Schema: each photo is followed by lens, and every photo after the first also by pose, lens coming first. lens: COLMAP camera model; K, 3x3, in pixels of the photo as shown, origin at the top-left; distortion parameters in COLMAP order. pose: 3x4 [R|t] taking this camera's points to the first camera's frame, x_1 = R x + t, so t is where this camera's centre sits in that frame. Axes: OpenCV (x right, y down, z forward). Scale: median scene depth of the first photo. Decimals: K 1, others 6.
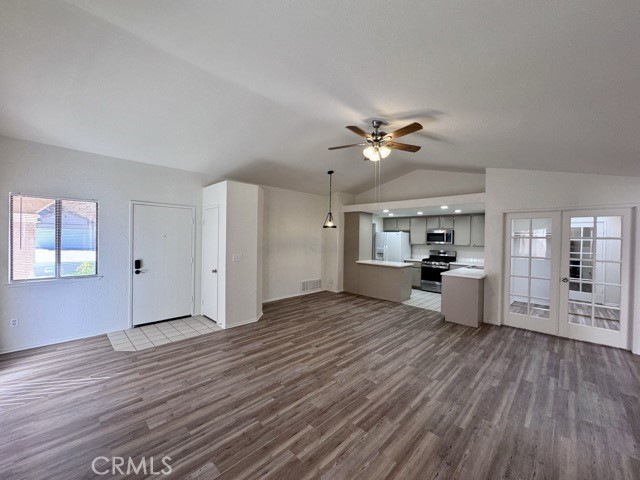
lens RADIAL K [[256.1, 0, 318.9], [0, 256.1, 239.4], [0, 0, 1]] dist [0.000001, -0.000615]
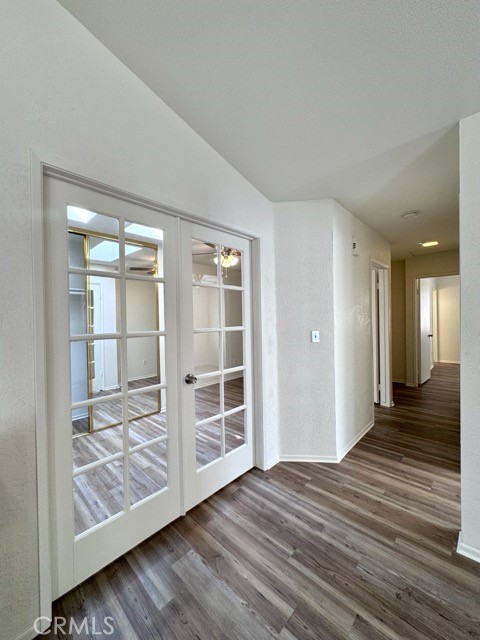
lens RADIAL K [[256.1, 0, 240.5], [0, 256.1, 320.4], [0, 0, 1]] dist [0.000001, -0.000615]
pose [[-0.030445, -0.021118, 0.999313, 0.529105], [0.023520, 0.999485, 0.021838, 0.052299], [-0.999260, 0.024169, -0.029933, 0.927000]]
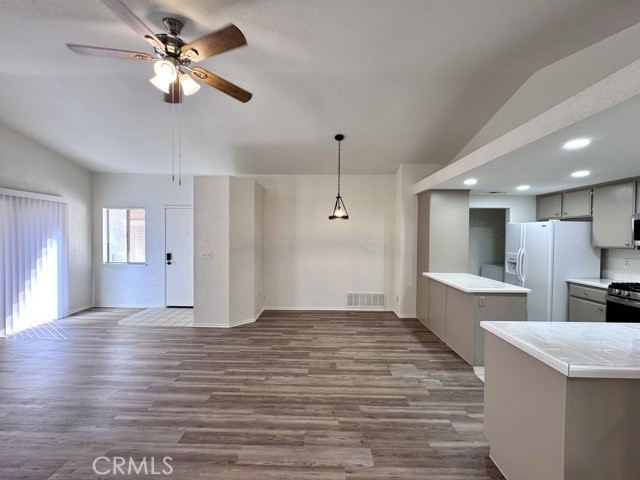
lens RADIAL K [[256.1, 0, 319.0], [0, 256.1, 239.8], [0, 0, 1]] dist [0.000001, -0.000615]
pose [[0.689940, -0.000651, -0.723867, 0.704943], [-0.002330, 0.999992, -0.003120, 0.017952], [0.723863, 0.003839, 0.689933, 0.694143]]
